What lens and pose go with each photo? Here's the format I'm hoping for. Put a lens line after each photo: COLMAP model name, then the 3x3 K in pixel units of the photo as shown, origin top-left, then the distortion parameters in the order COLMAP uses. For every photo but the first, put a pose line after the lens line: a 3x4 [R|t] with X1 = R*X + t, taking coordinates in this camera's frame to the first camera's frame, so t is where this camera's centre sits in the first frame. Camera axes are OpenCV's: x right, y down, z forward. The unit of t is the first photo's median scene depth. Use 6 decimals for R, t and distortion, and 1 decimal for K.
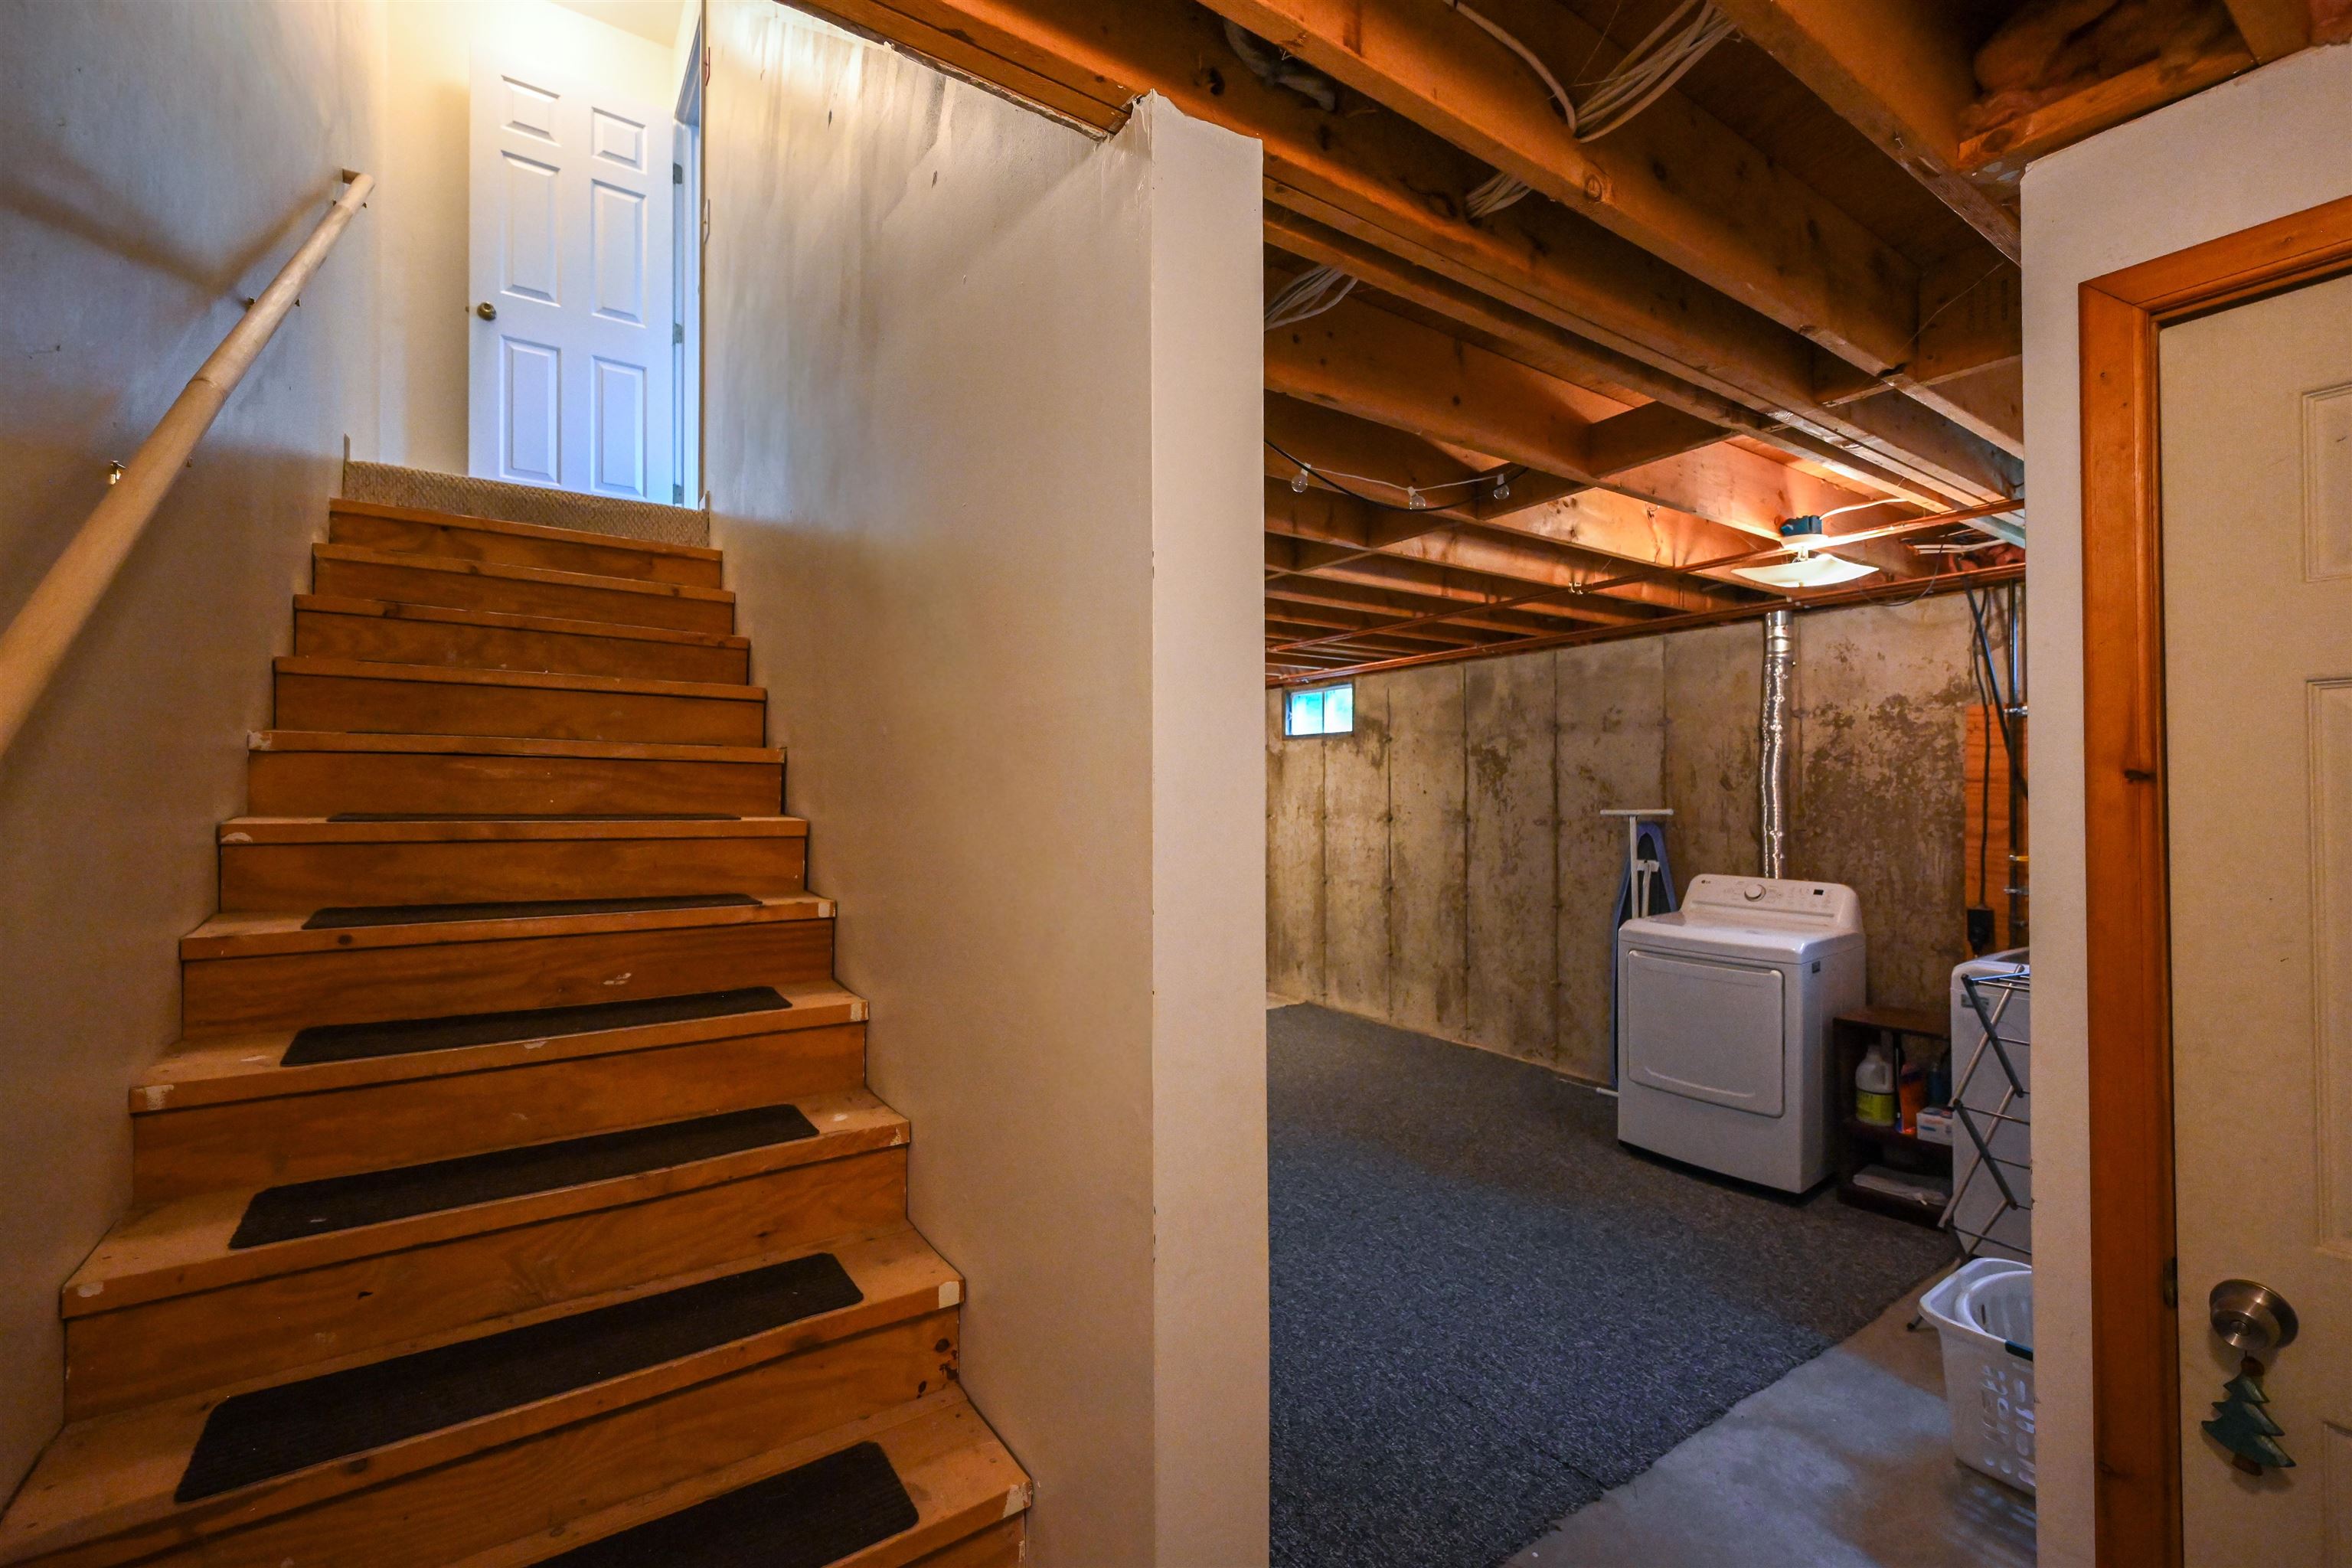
lens RADIAL K [[955.3, 0, 1186.5], [0, 955.3, 787.2], [0, 0, 1]] dist [0.002156, 0.000925]
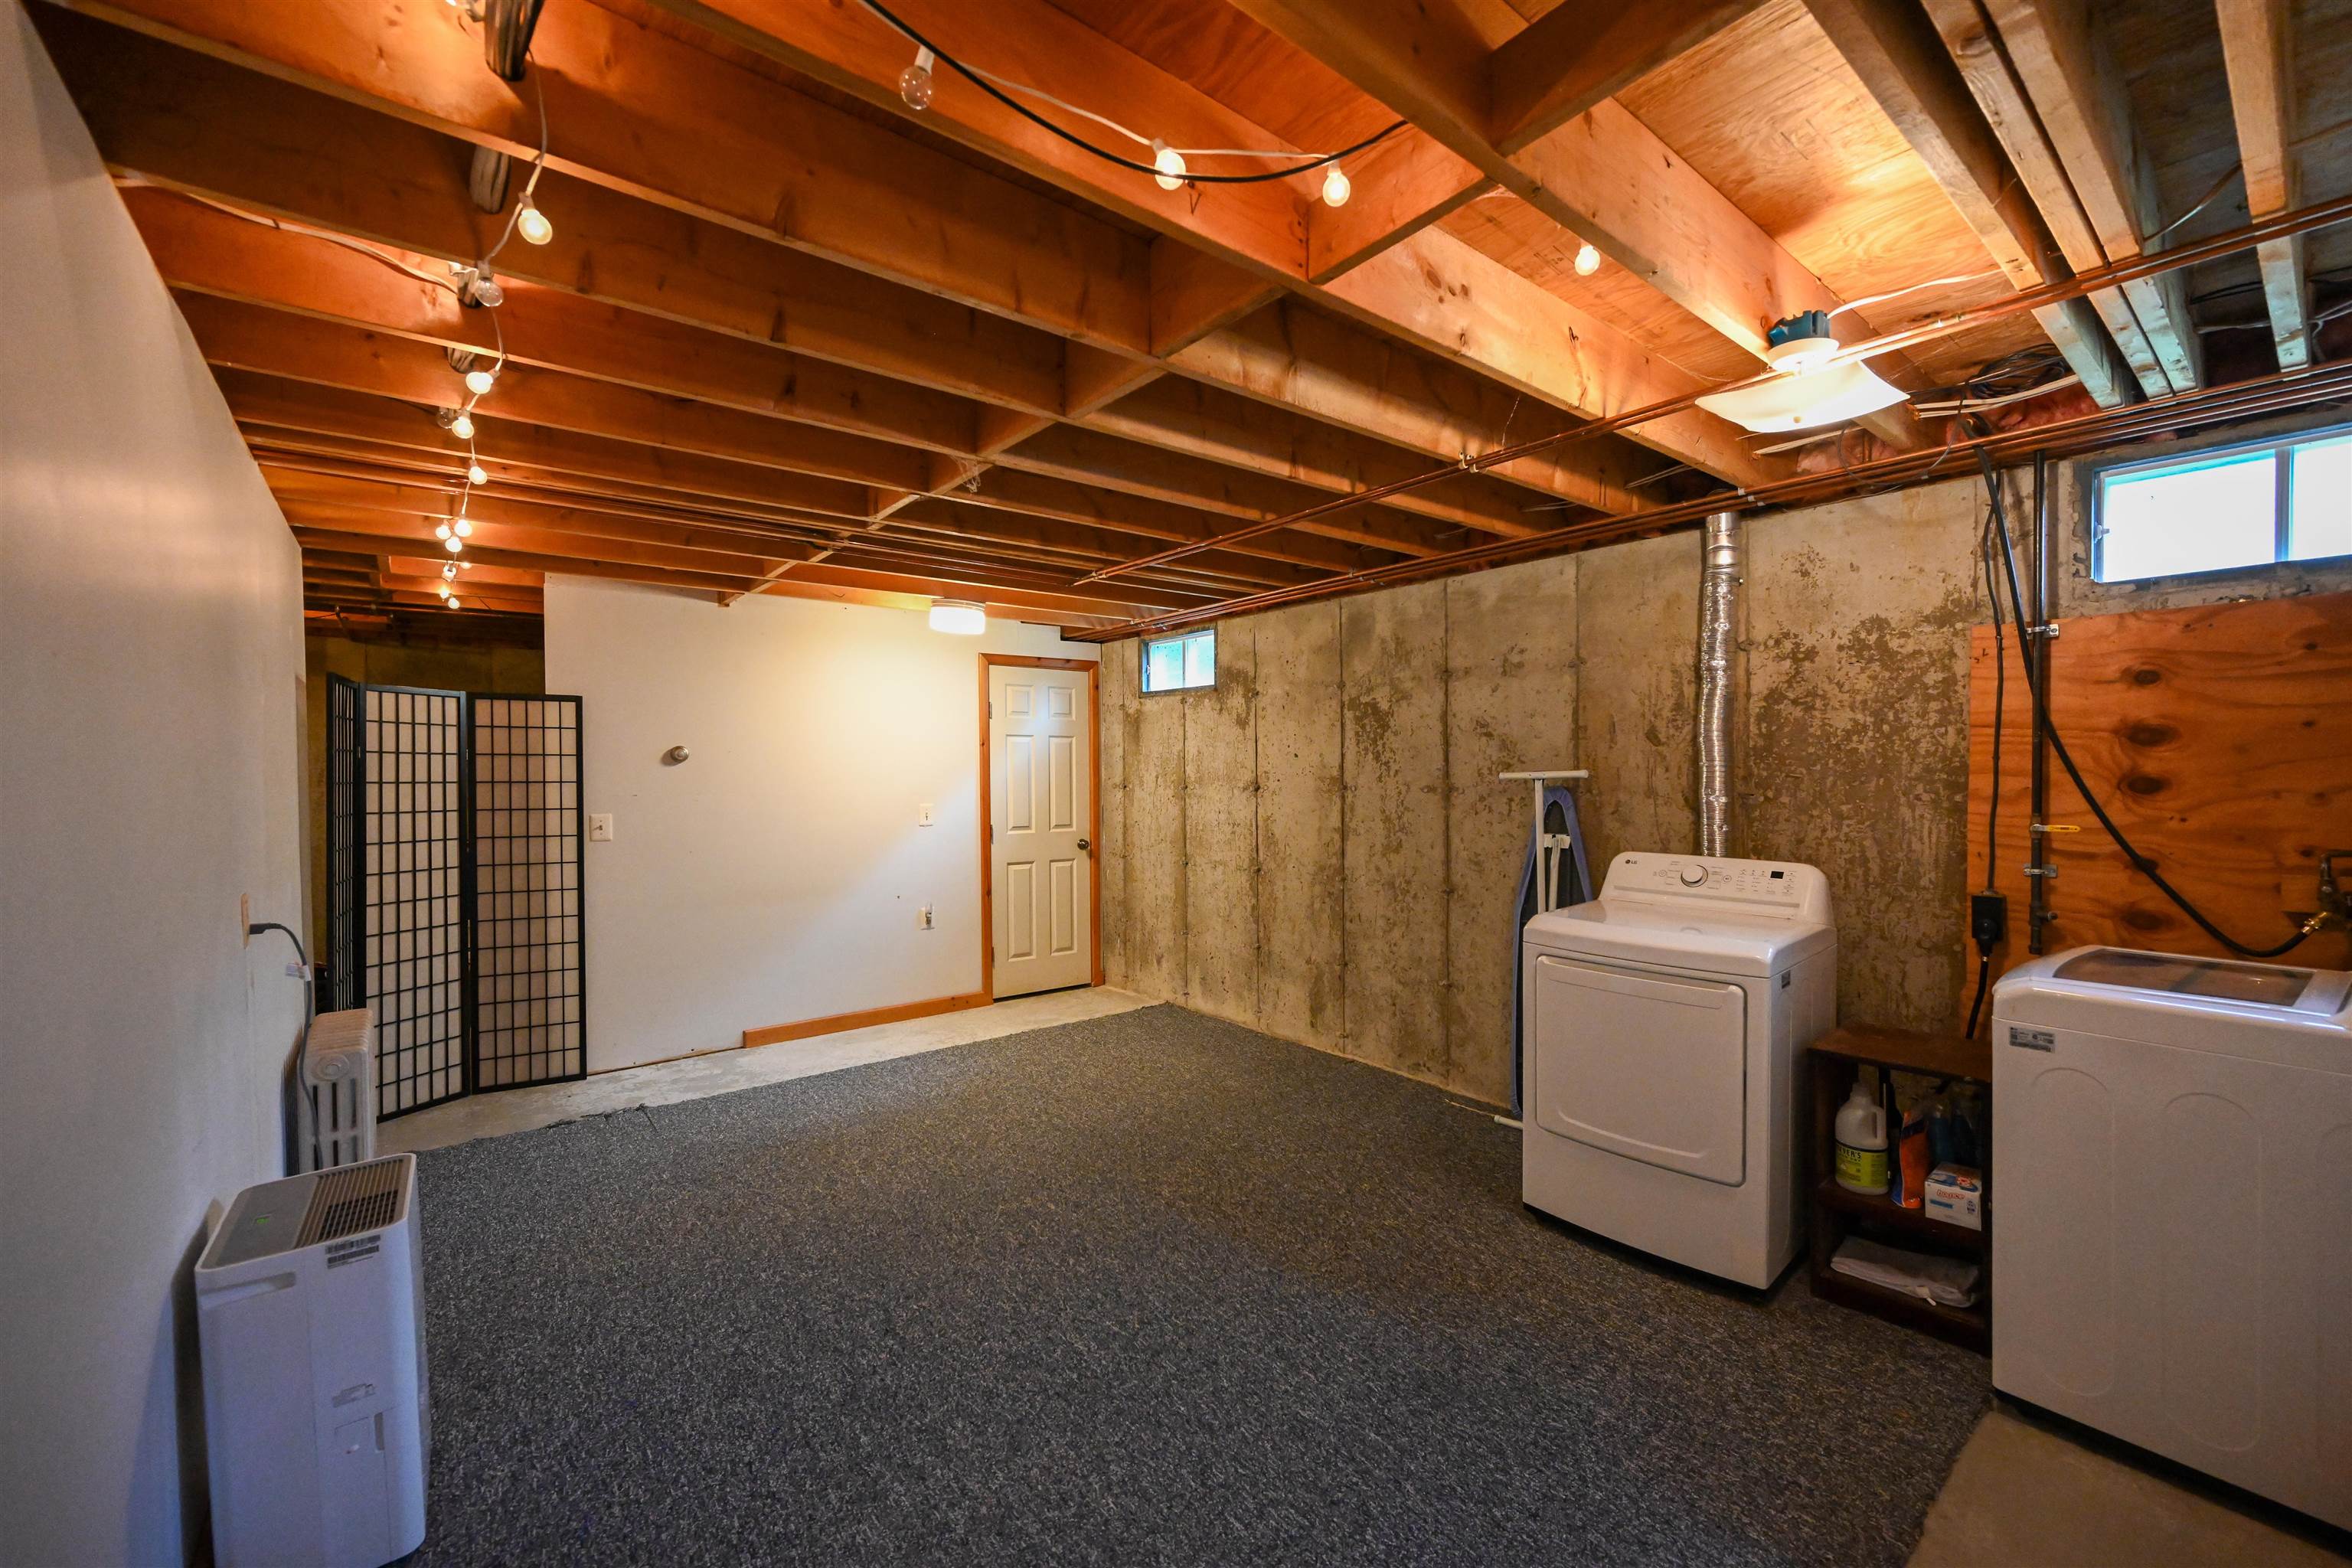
lens RADIAL K [[955.3, 0, 1171.6], [0, 955.3, 782.5], [0, 0, 1]] dist [0.002156, 0.000925]
pose [[0.996649, -0.008162, 0.081386, 0.107409], [0.006411, 0.999743, 0.021743, 0.015062], [-0.081543, -0.021149, 0.996445, 0.256734]]
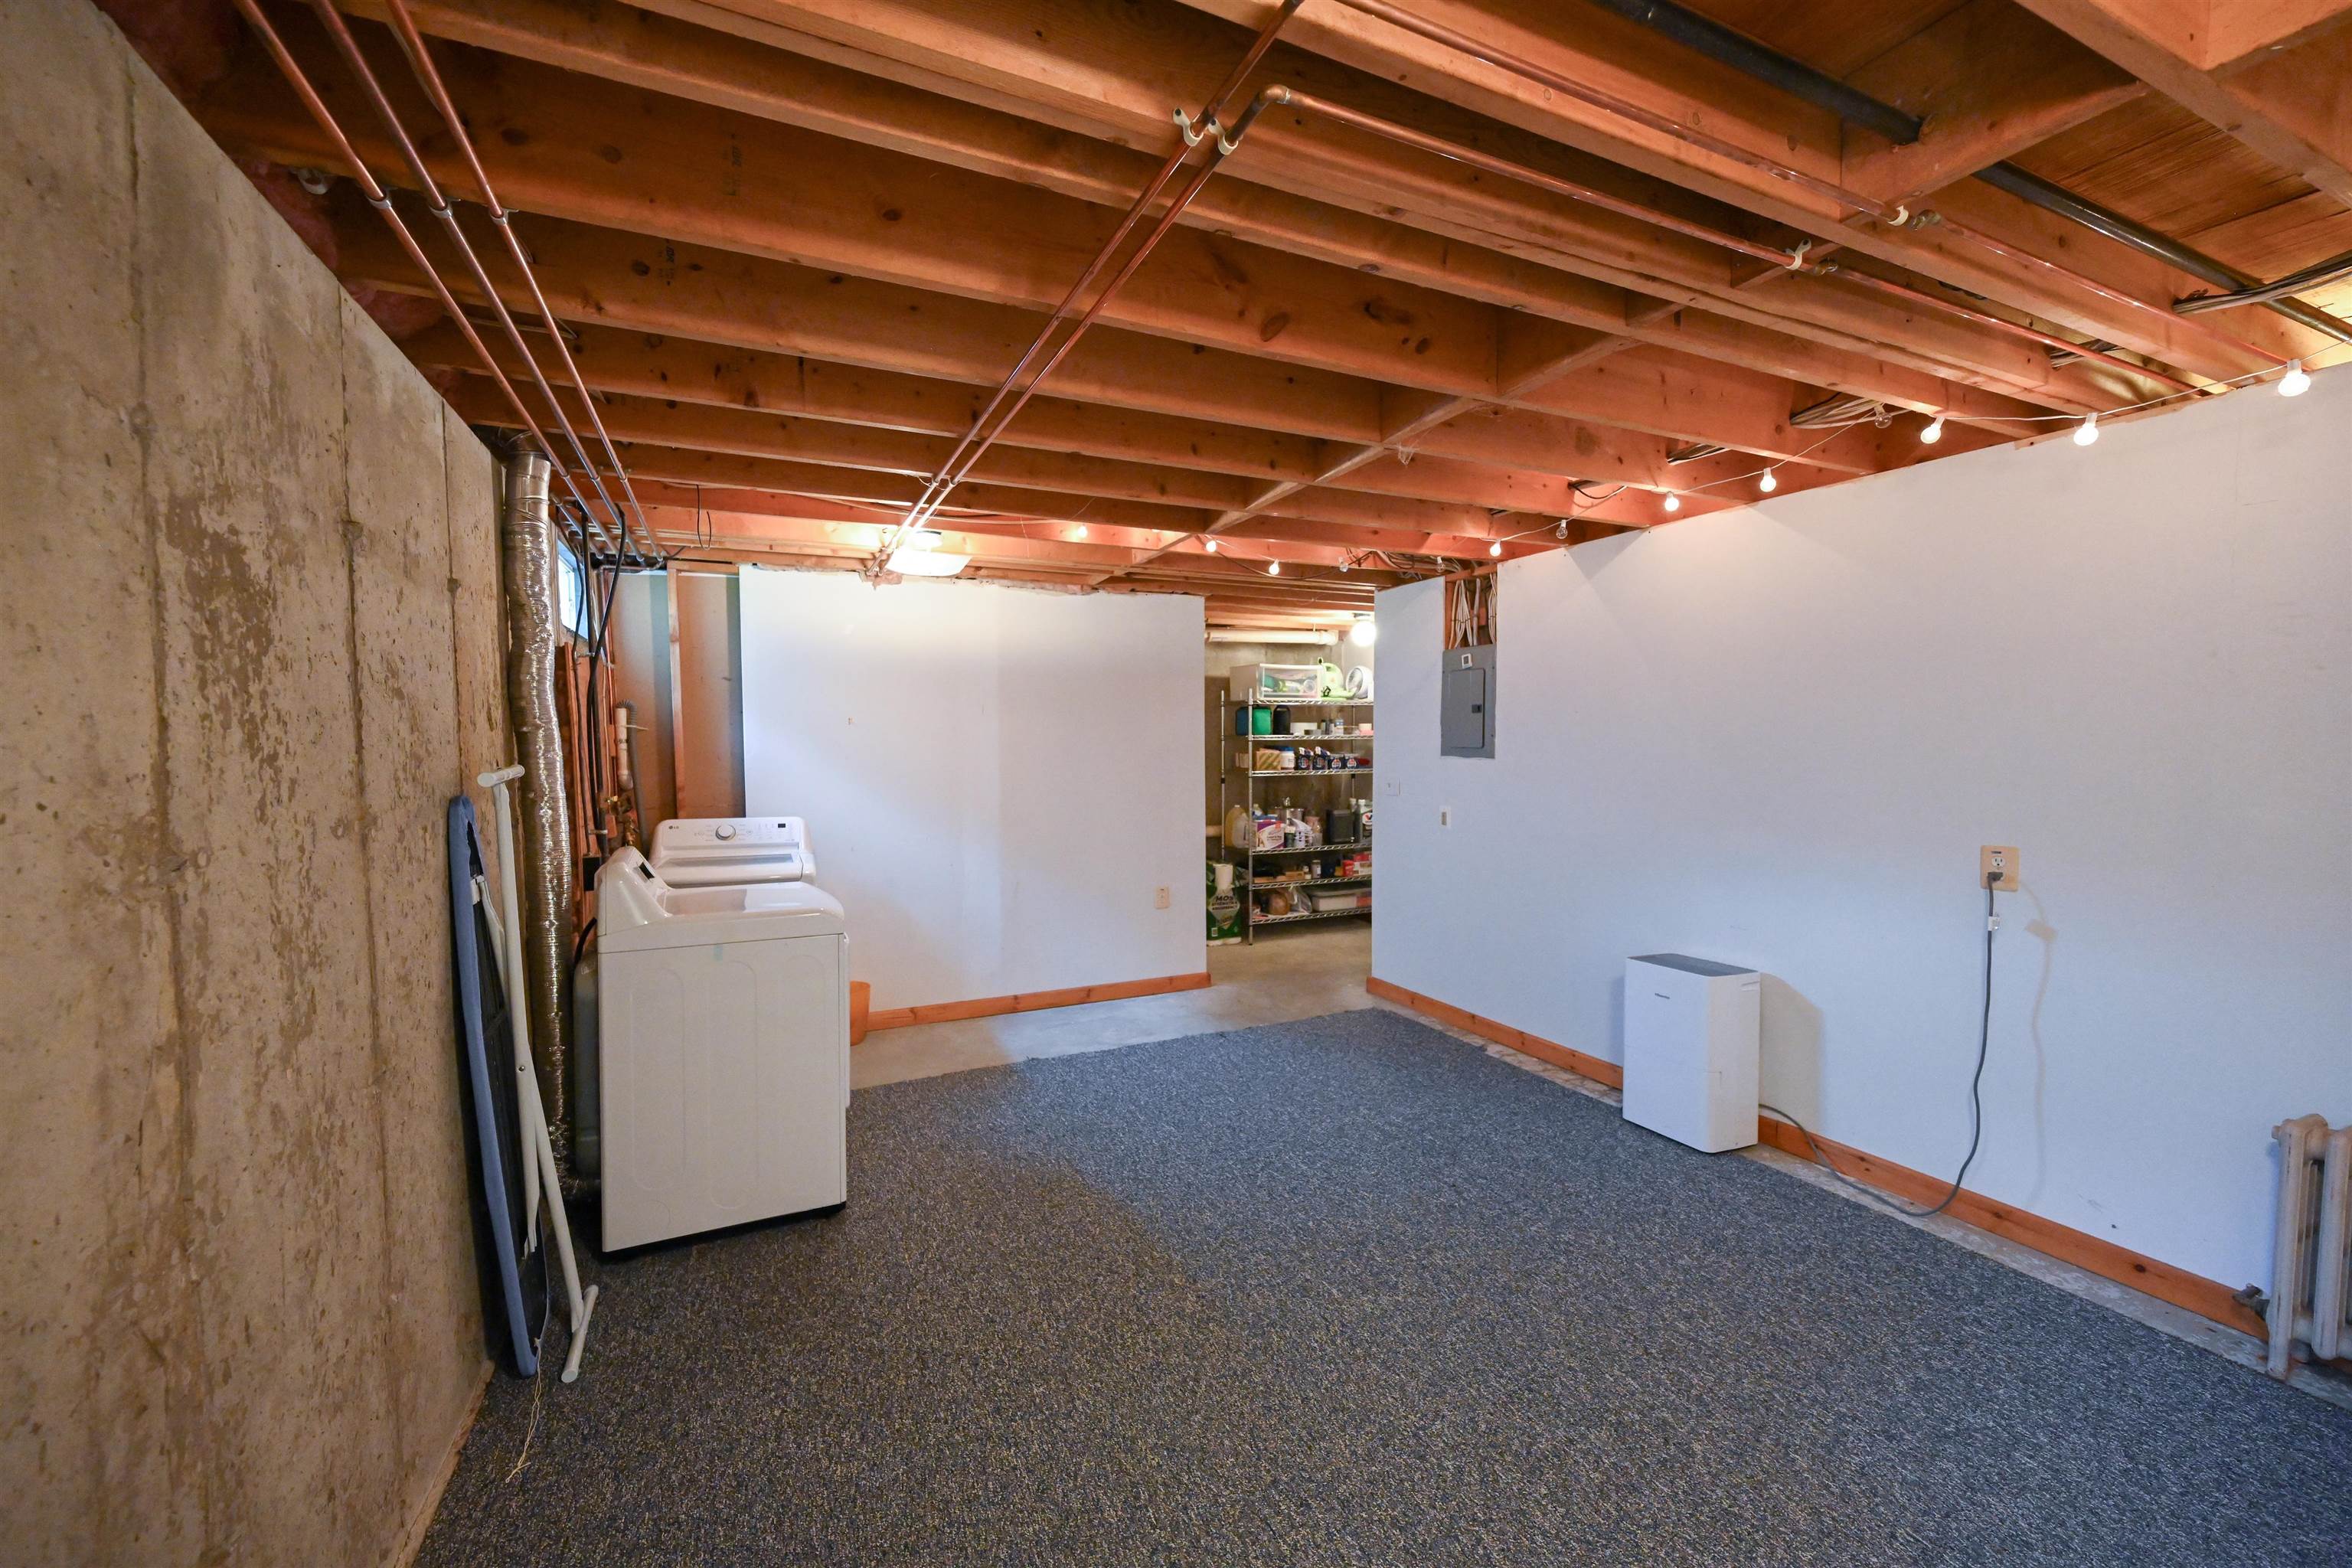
lens RADIAL K [[955.3, 0, 1182.9], [0, 955.3, 793.6], [0, 0, 1]] dist [0.002156, 0.000925]
pose [[-0.988694, -0.003314, 0.149911, 0.077632], [0.004266, 0.998729, 0.050215, 0.015161], [-0.149887, 0.050287, -0.987424, 1.648328]]
